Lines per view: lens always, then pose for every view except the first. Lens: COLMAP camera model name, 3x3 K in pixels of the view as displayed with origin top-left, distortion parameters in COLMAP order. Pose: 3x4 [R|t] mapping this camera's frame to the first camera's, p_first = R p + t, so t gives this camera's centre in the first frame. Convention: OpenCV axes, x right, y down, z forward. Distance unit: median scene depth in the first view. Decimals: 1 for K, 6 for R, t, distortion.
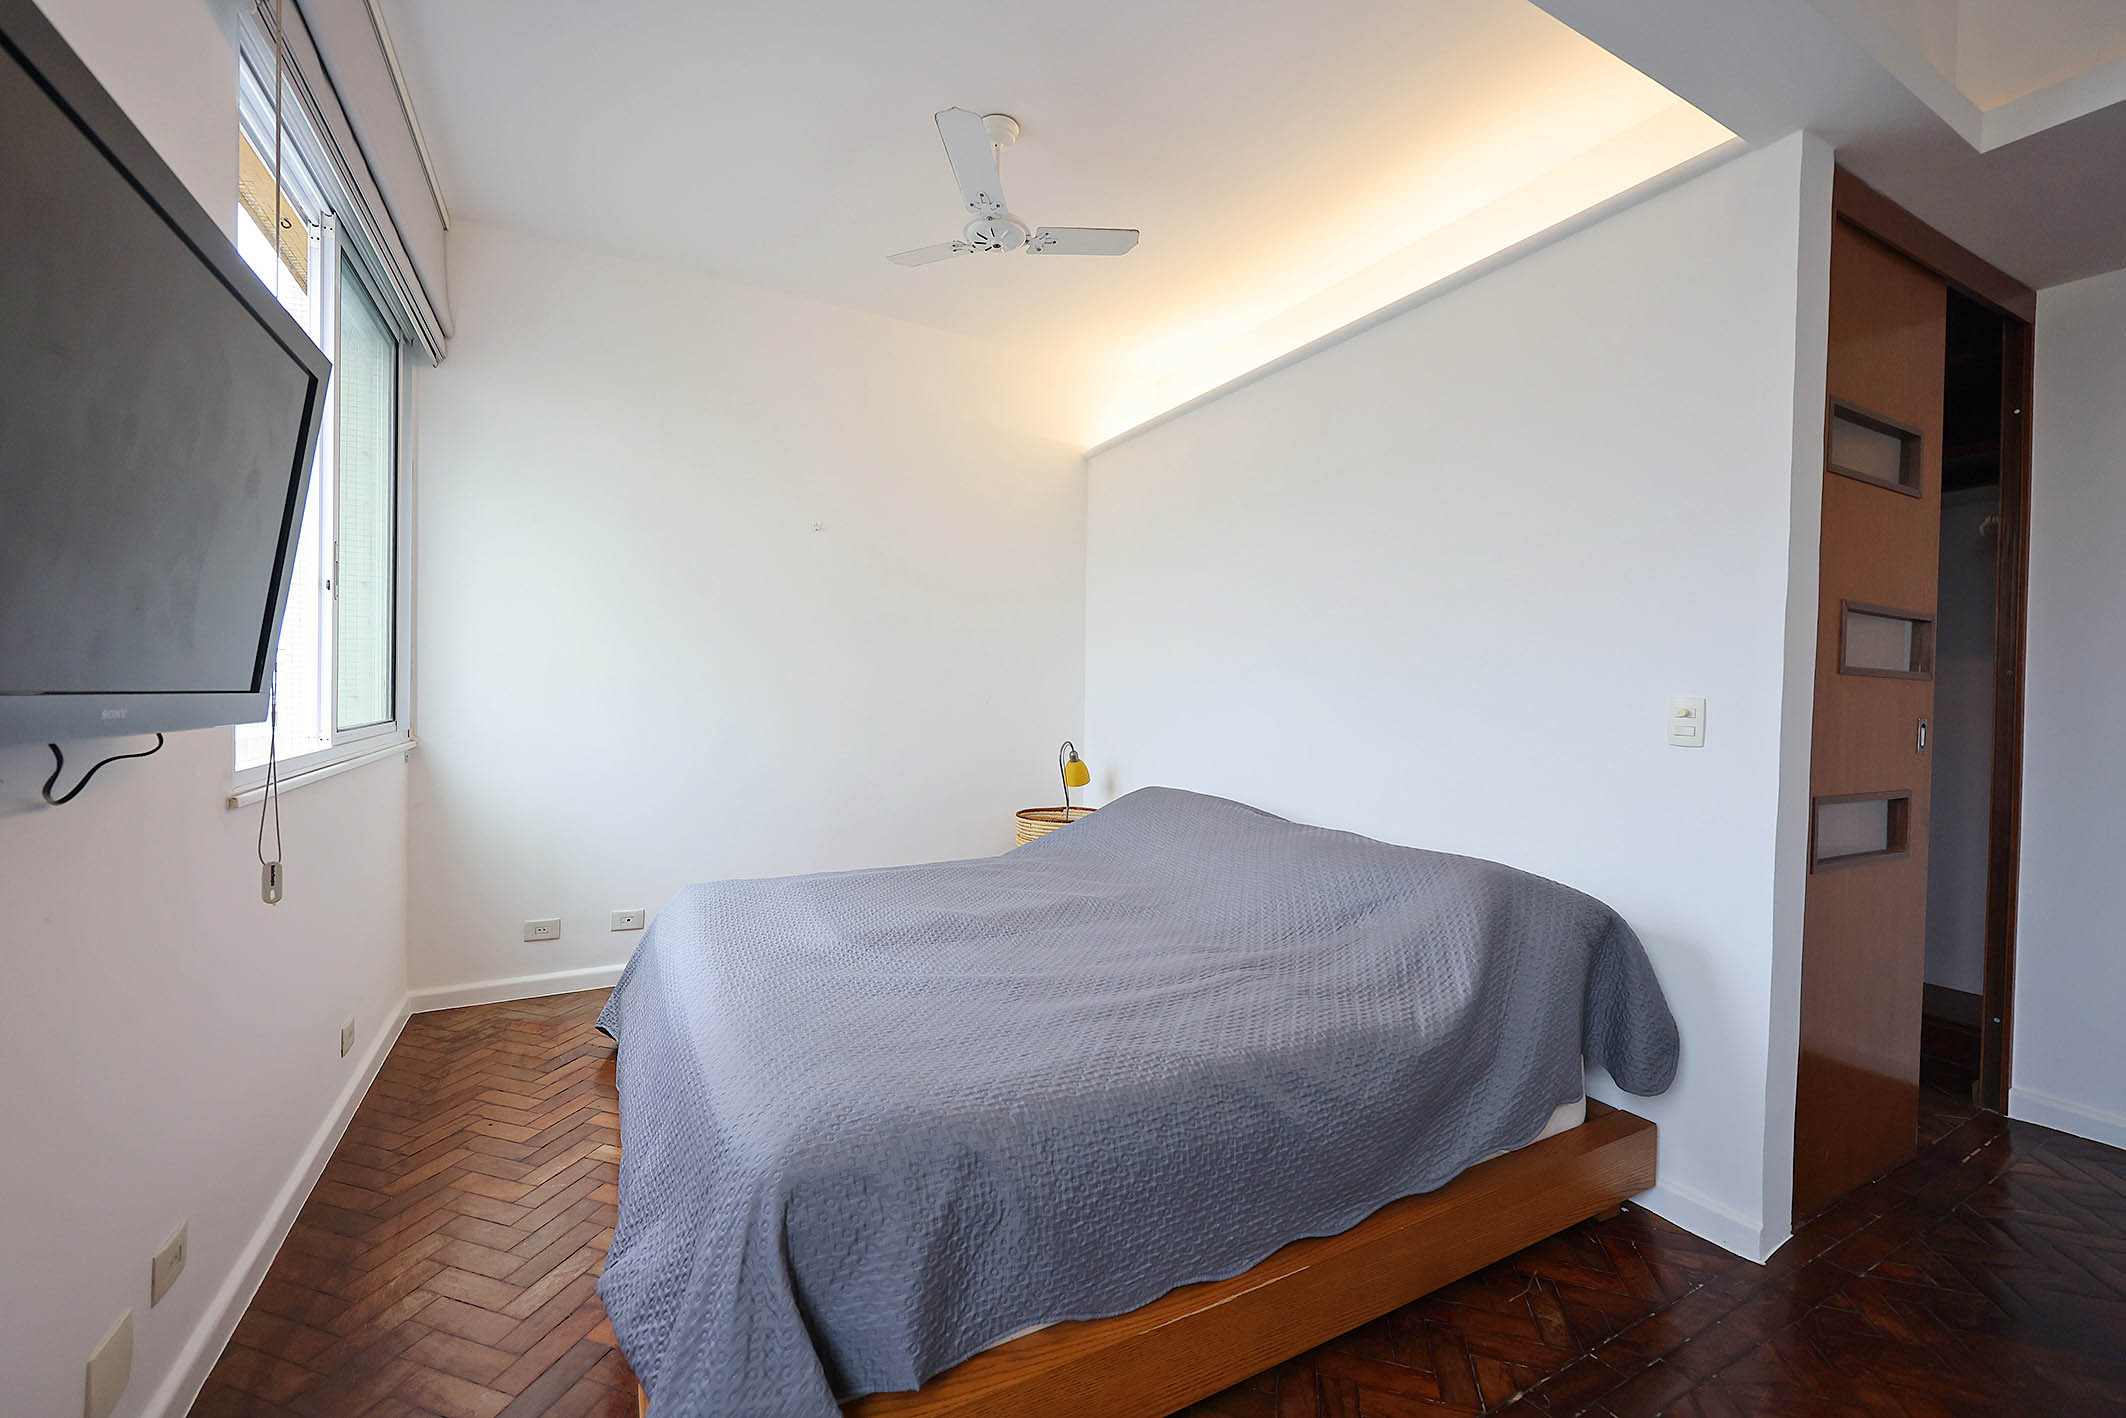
lens RADIAL K [[851.7, 0, 1055.5], [0, 851.7, 700.5], [0, 0, 1]] dist [-0.000119, 0.000200]
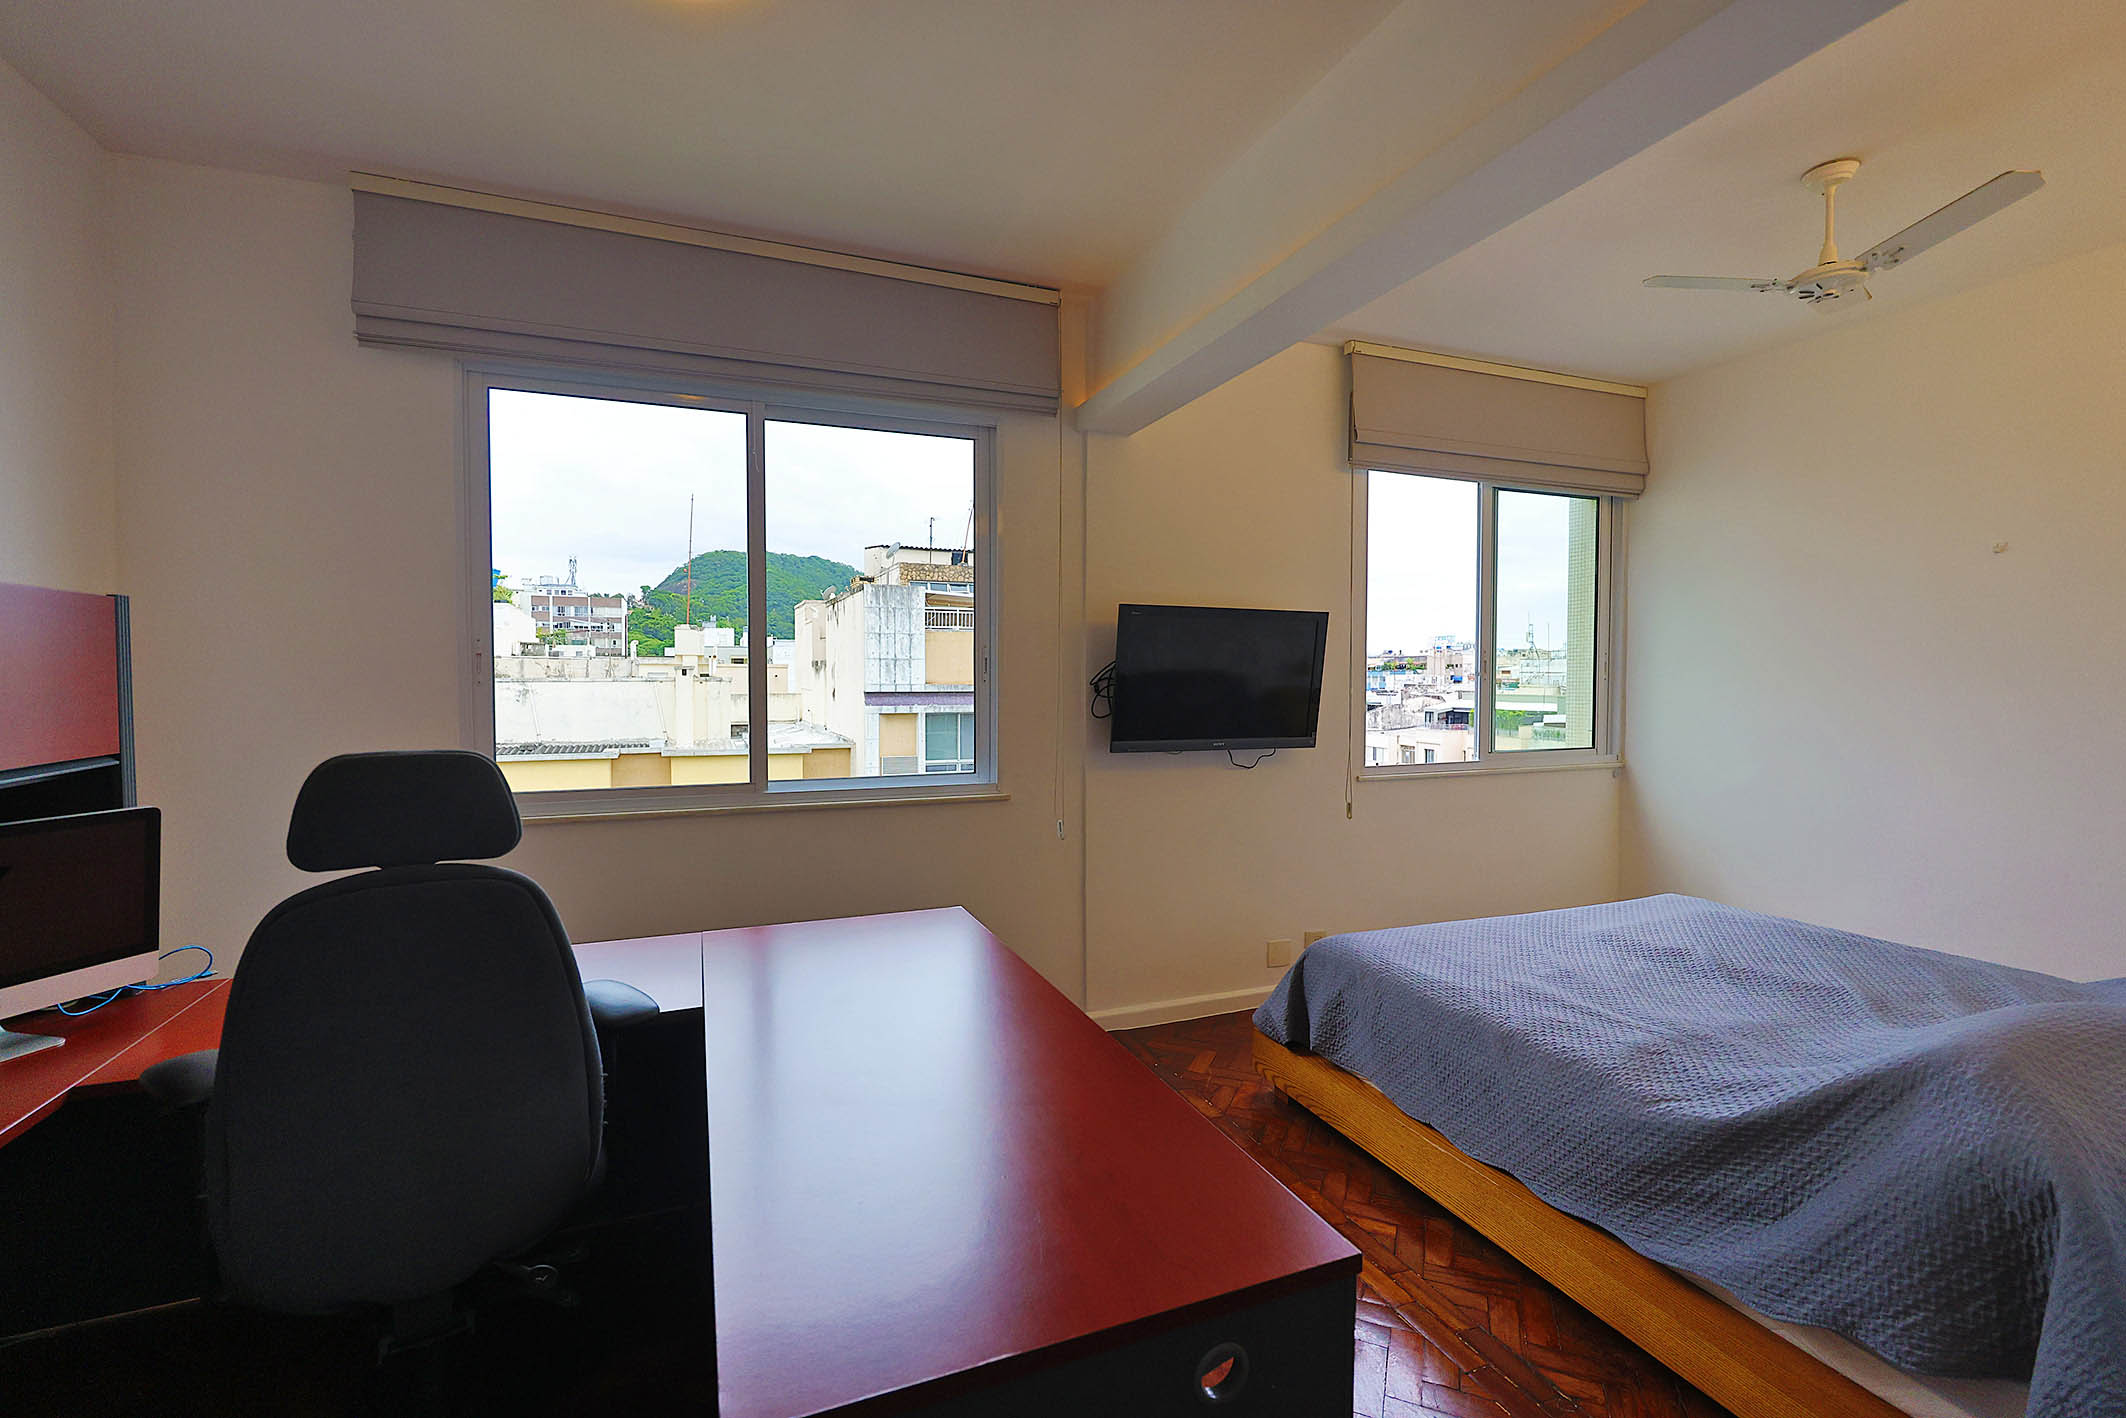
lens RADIAL K [[851.7, 0, 1055.5], [0, 851.7, 700.5], [0, 0, 1]] dist [-0.000119, 0.000200]
pose [[-0.091640, 0.009788, -0.995744, 1.446623], [-0.017168, 0.999788, 0.011407, -0.106674], [0.995644, 0.018141, -0.091452, 0.331691]]
